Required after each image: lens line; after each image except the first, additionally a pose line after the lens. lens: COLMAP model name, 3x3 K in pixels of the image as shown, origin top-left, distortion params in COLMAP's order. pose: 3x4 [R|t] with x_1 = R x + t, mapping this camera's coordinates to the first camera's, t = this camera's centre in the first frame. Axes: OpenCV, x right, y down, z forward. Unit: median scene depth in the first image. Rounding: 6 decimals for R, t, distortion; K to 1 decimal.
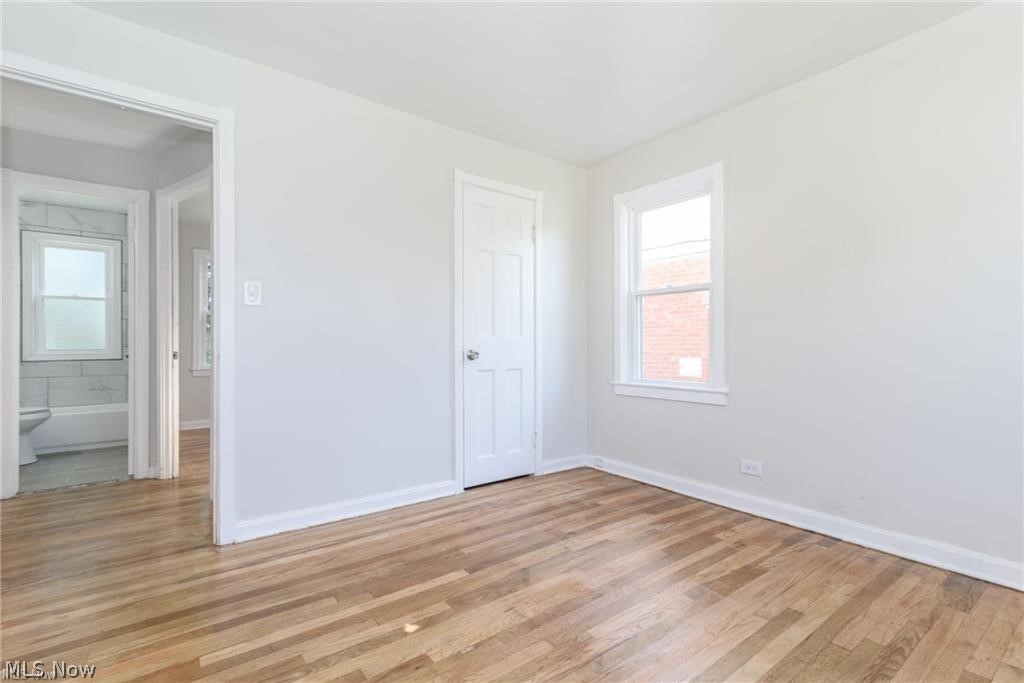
lens RADIAL K [[468.0, 0, 508.3], [0, 468.0, 336.3], [0, 0, 1]] dist [0.013861, -0.000094]
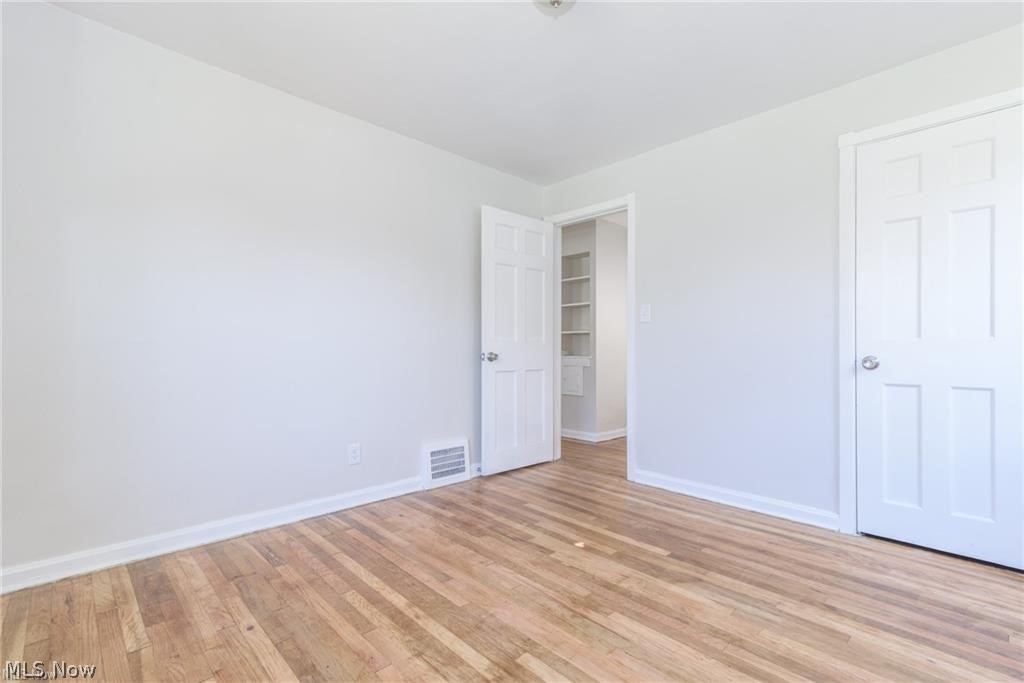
lens RADIAL K [[468.0, 0, 517.4], [0, 468.0, 349.1], [0, 0, 1]] dist [0.013861, -0.000094]
pose [[0.124592, 0.001112, -0.992207, 0.858770], [0.014805, 0.999886, 0.002980, 0.005710], [0.992098, -0.015061, 0.124561, 0.453034]]
